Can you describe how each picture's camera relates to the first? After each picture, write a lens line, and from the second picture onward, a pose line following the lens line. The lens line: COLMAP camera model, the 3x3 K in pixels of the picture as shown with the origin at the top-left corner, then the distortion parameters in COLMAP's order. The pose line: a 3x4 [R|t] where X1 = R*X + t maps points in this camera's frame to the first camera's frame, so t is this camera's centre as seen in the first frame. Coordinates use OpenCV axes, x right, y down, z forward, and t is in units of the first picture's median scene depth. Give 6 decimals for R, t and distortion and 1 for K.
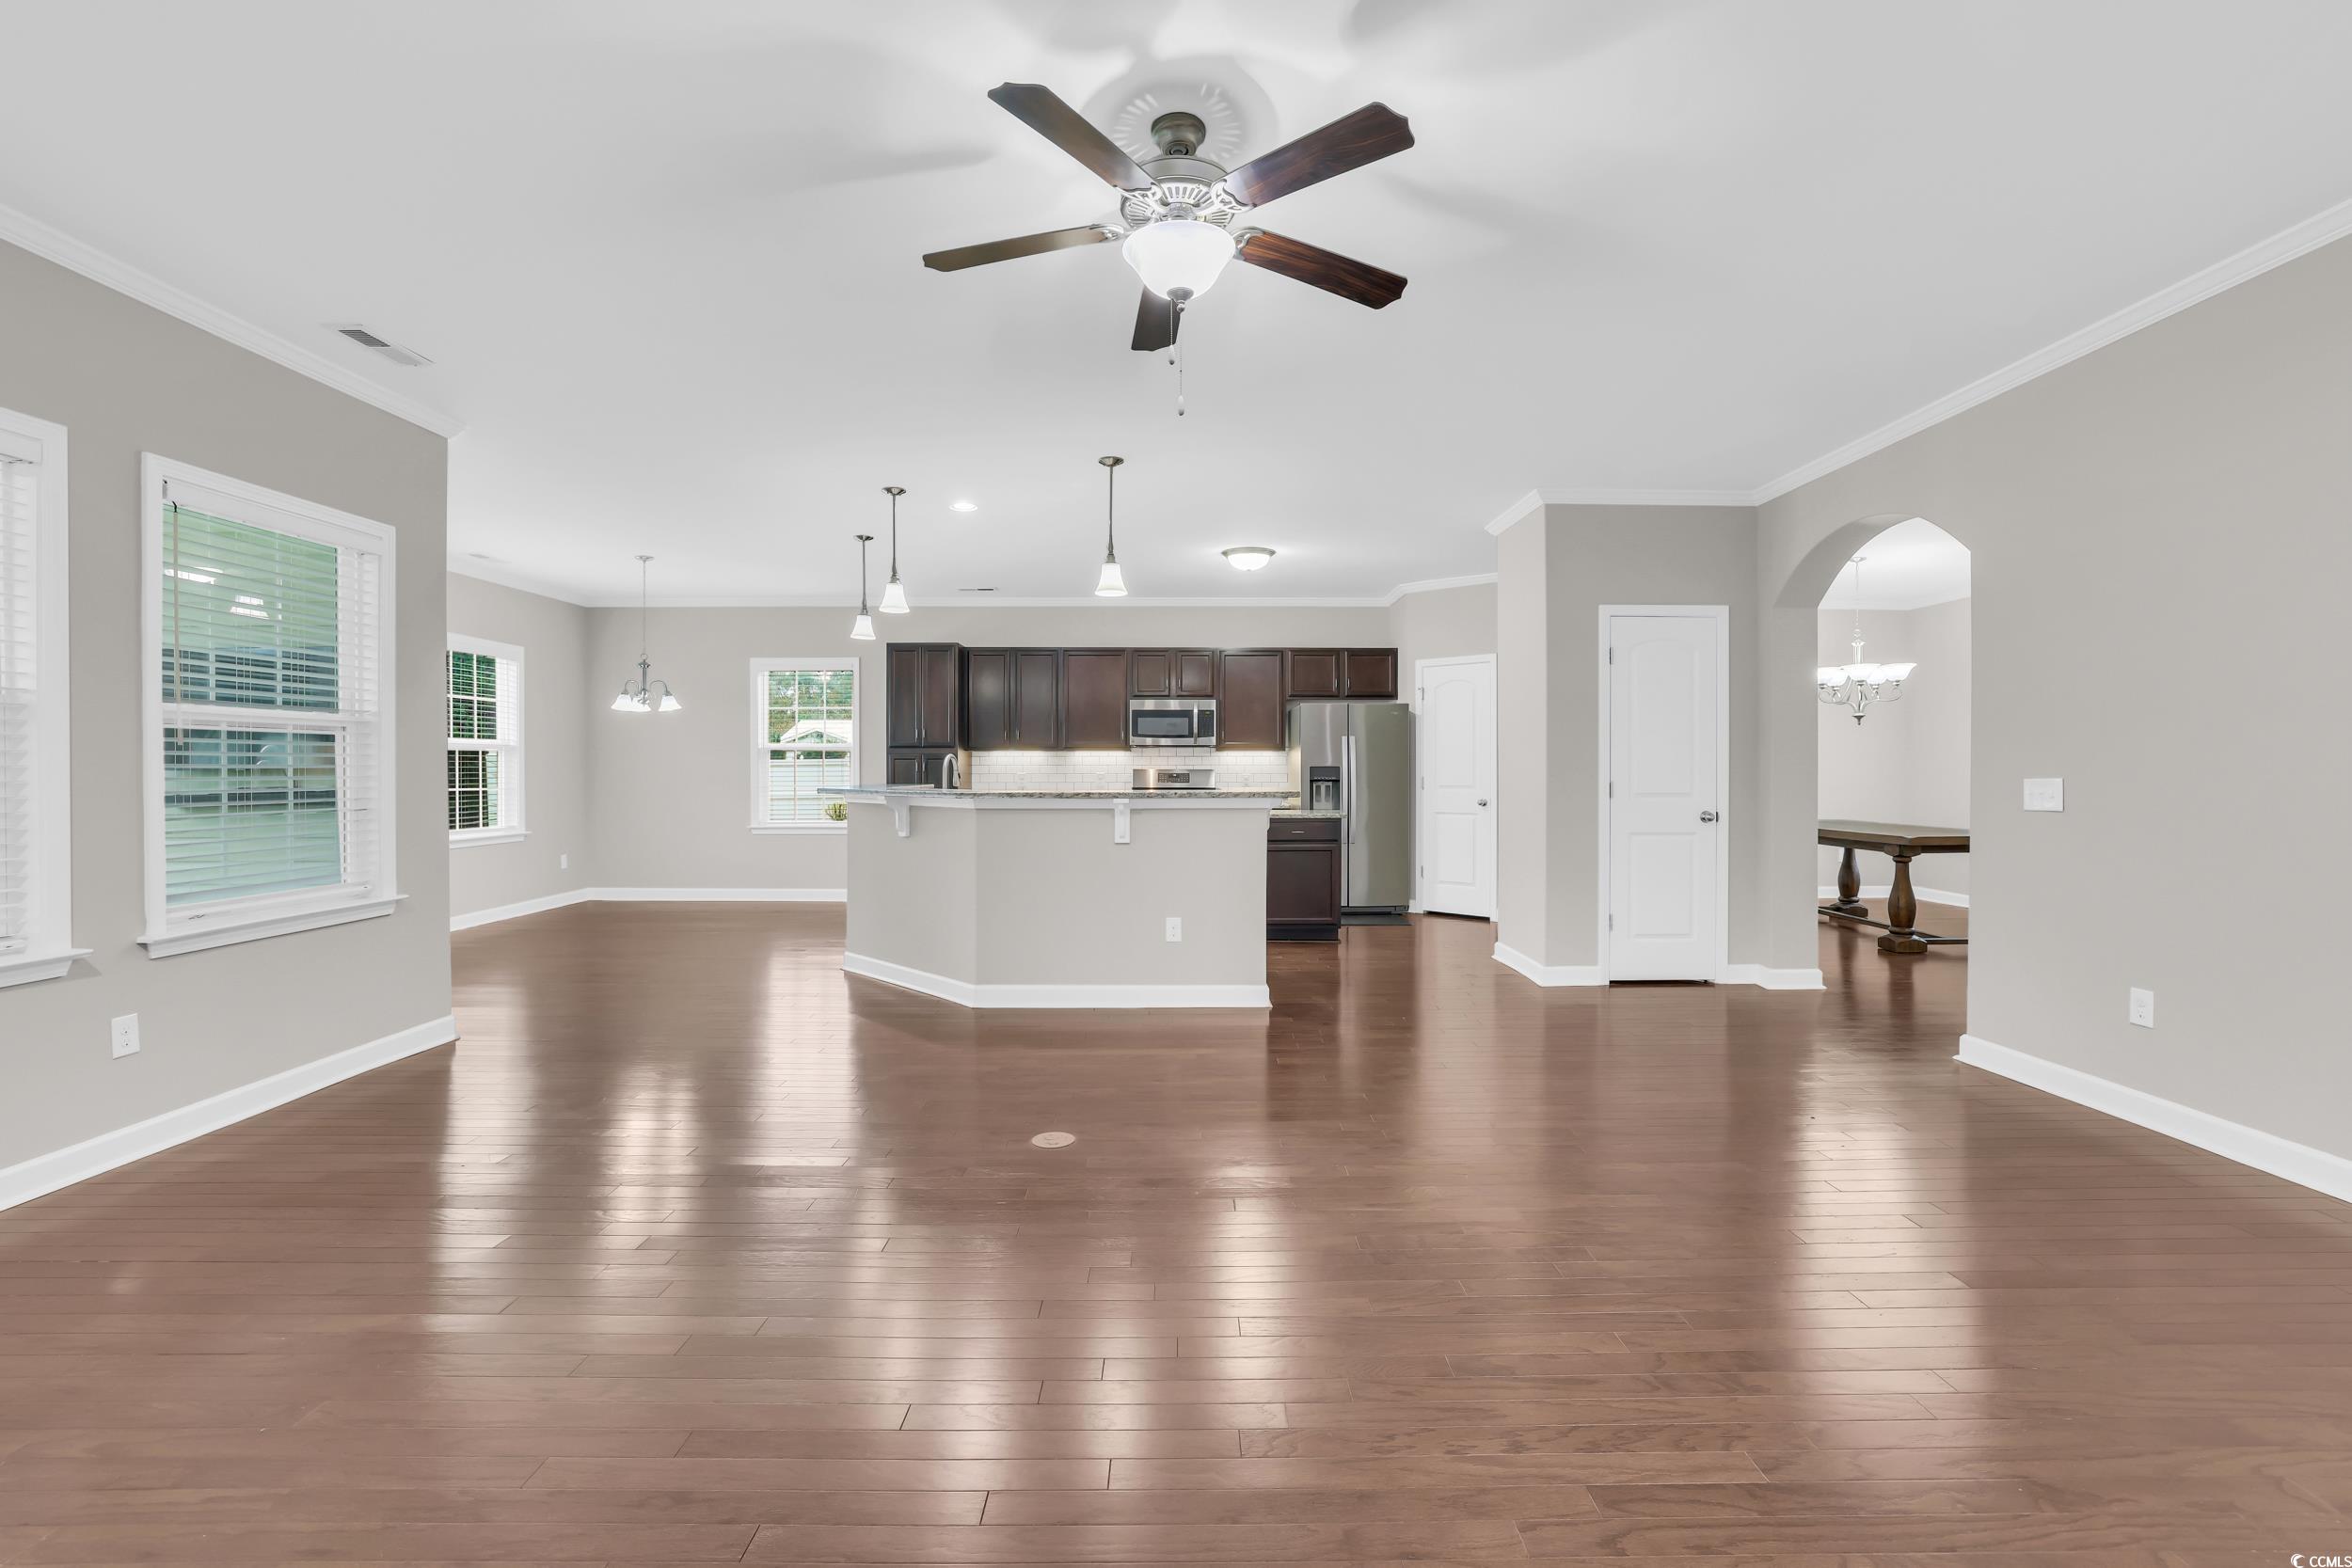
lens RADIAL K [[1022.2, 0, 1191.6], [0, 1022.2, 768.7], [0, 0, 1]] dist [-0.035526, 0.008001]
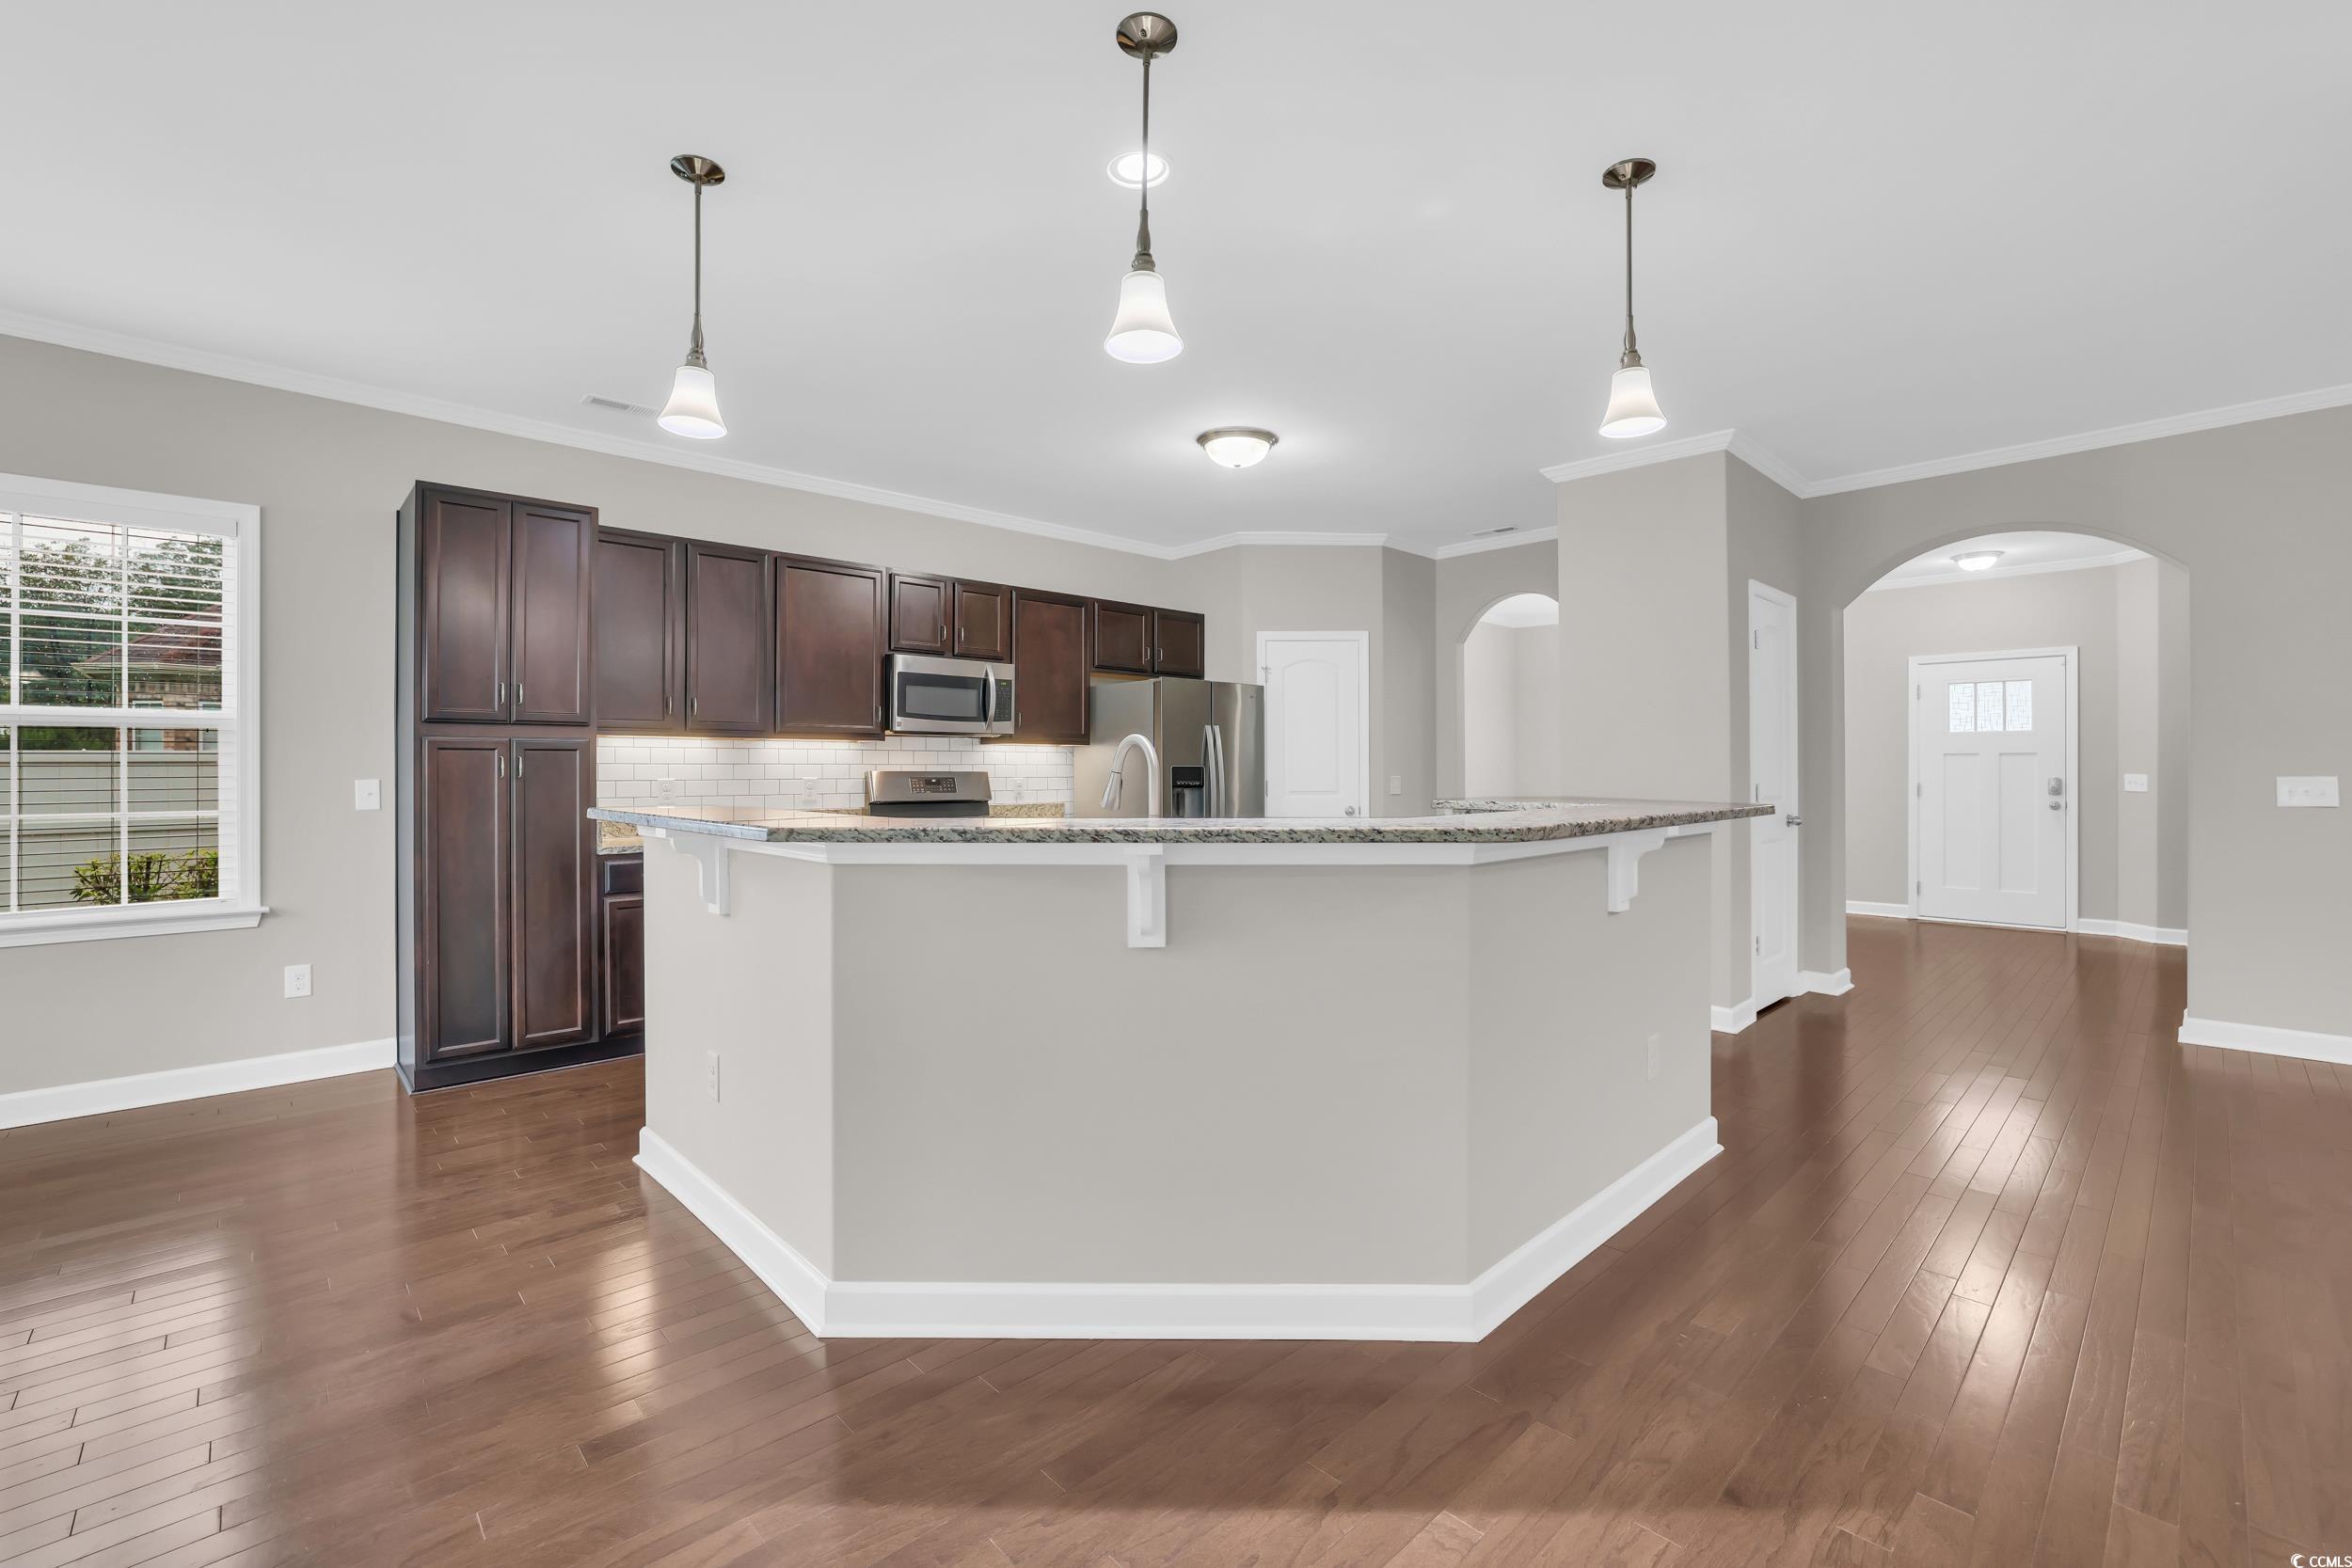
lens RADIAL K [[1022.2, 0, 1190.1], [0, 1022.2, 772.6], [0, 0, 1]] dist [-0.035526, 0.008001]
pose [[0.729331, -0.001859, 0.684159, -0.385454], [0.000893, 0.999998, 0.001766, 0.000315], [-0.684161, -0.000677, 0.729331, 0.510927]]
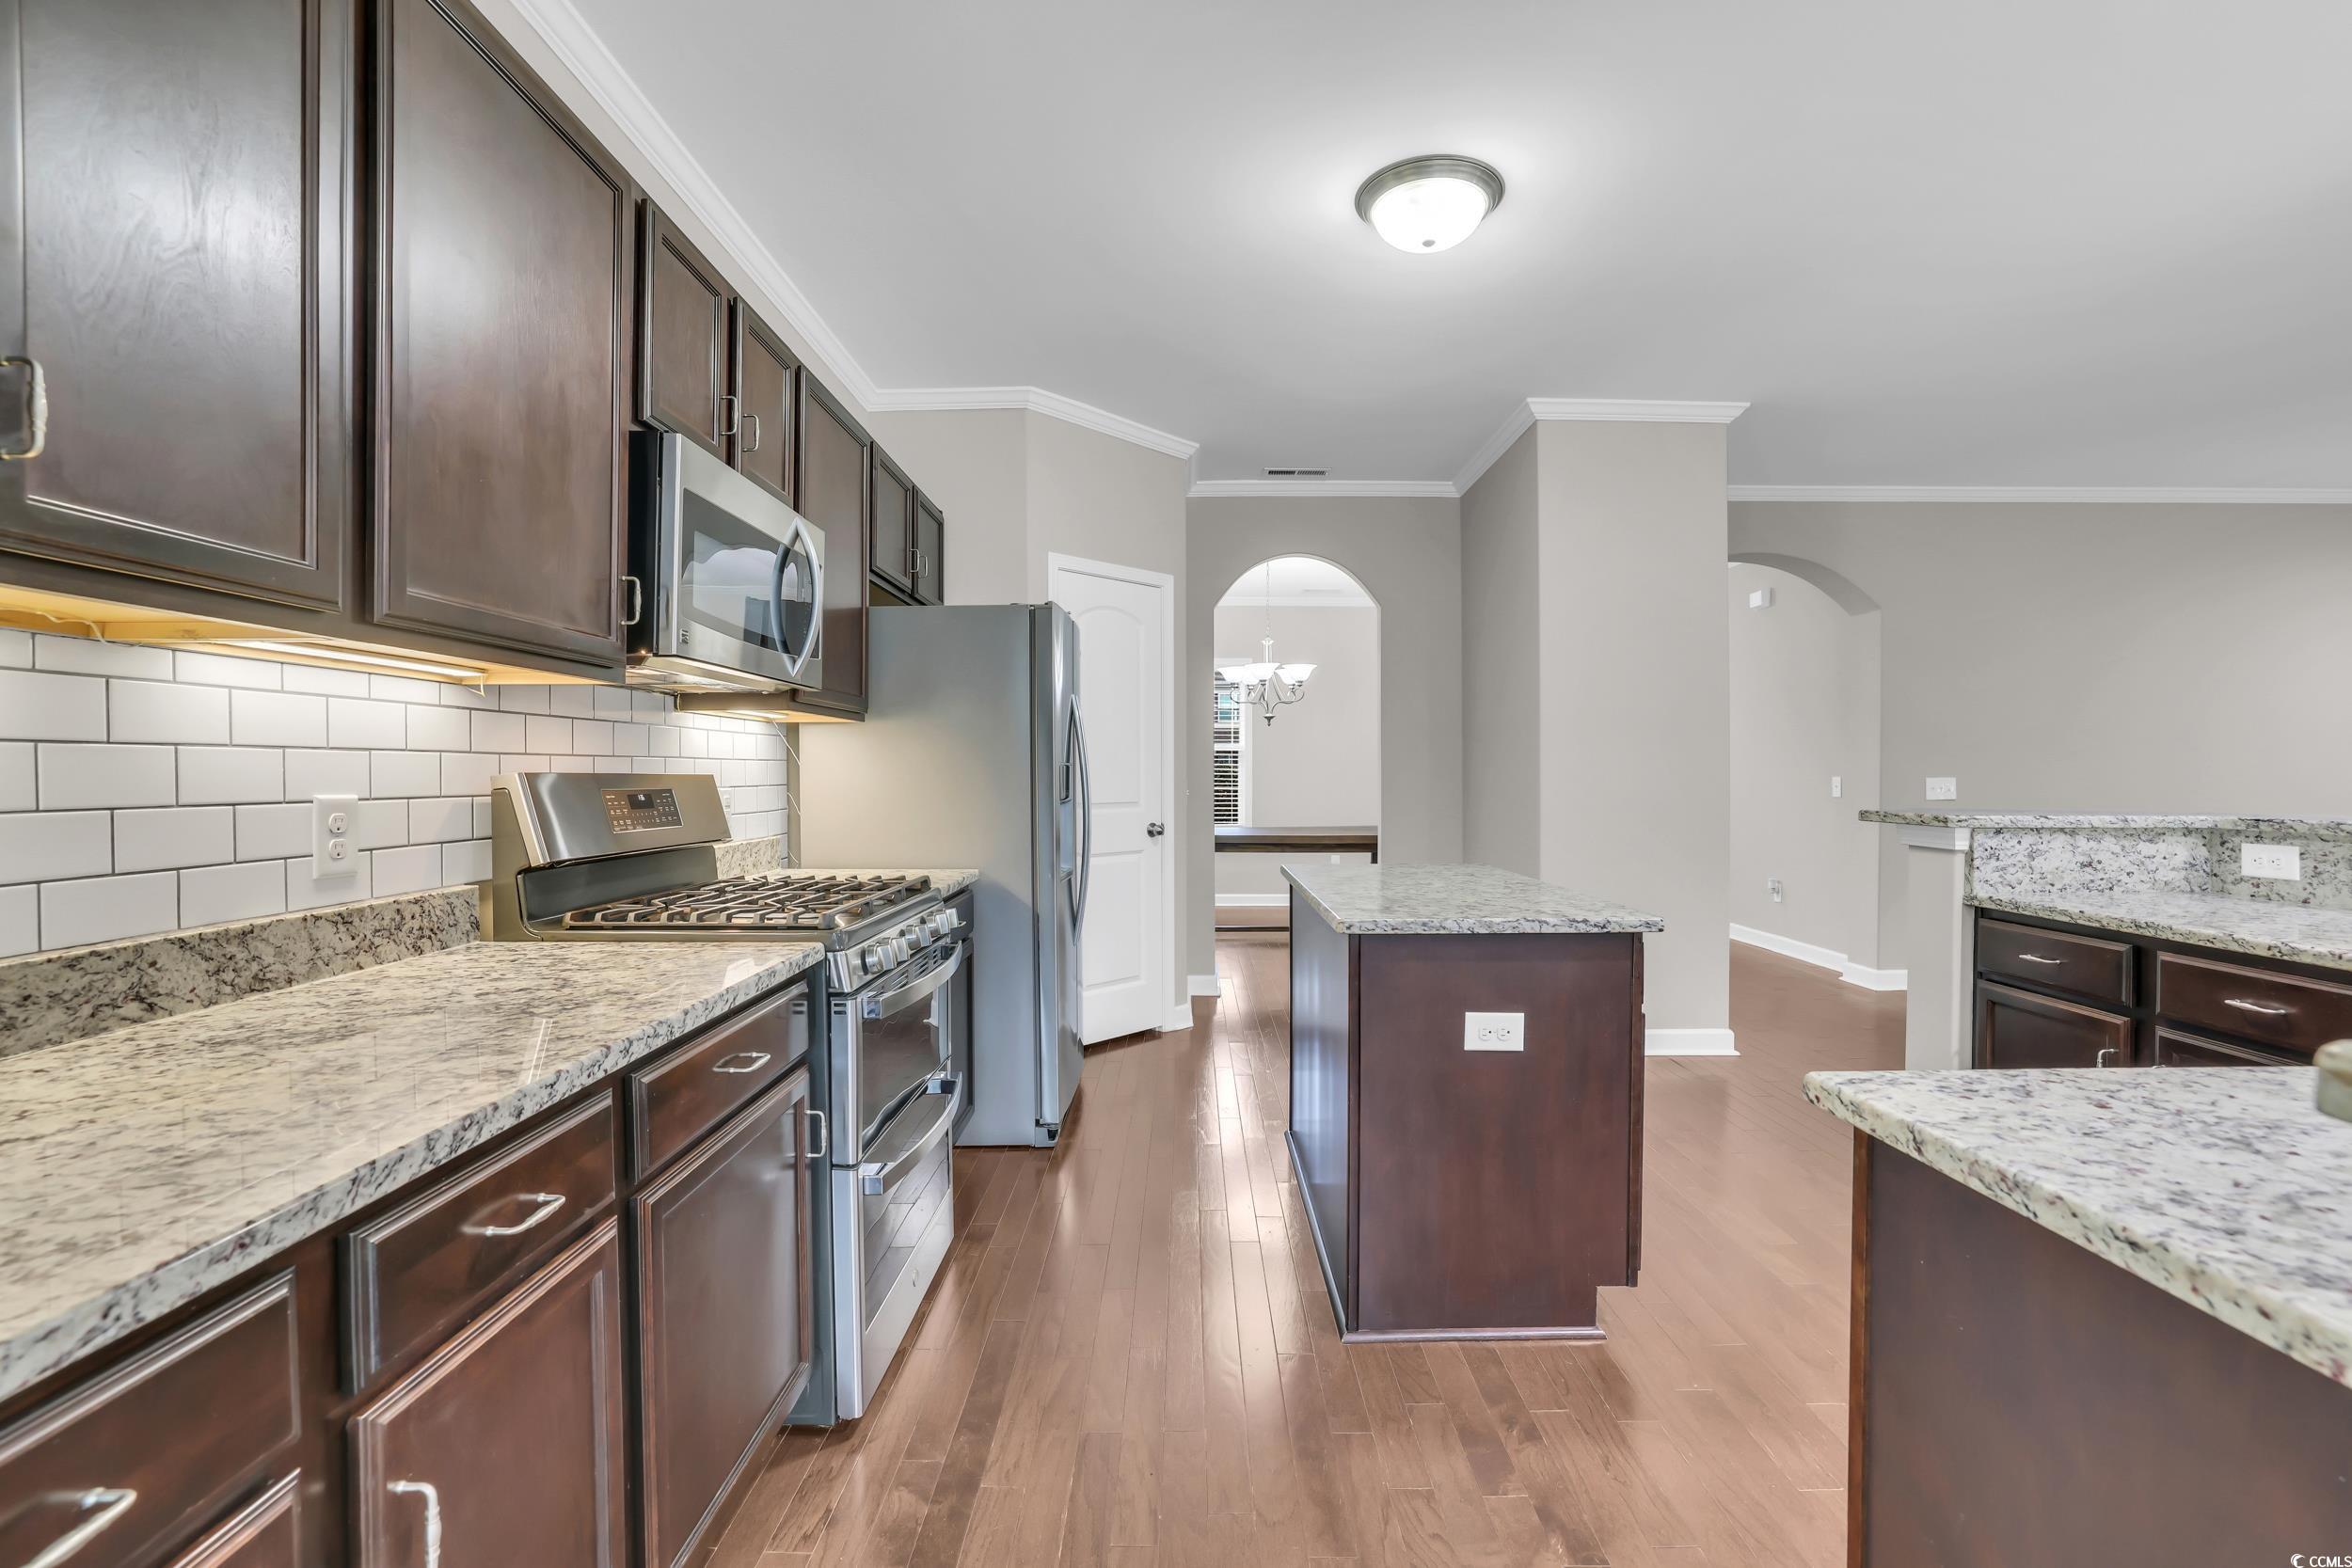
lens RADIAL K [[1022.2, 0, 1213.7], [0, 1022.2, 775.4], [0, 0, 1]] dist [-0.035526, 0.008001]
pose [[-0.006273, -0.003101, 0.999976, -0.299009], [0.001120, 0.999995, 0.003108, 0.000378], [-0.999980, 0.001139, -0.006270, 1.012377]]
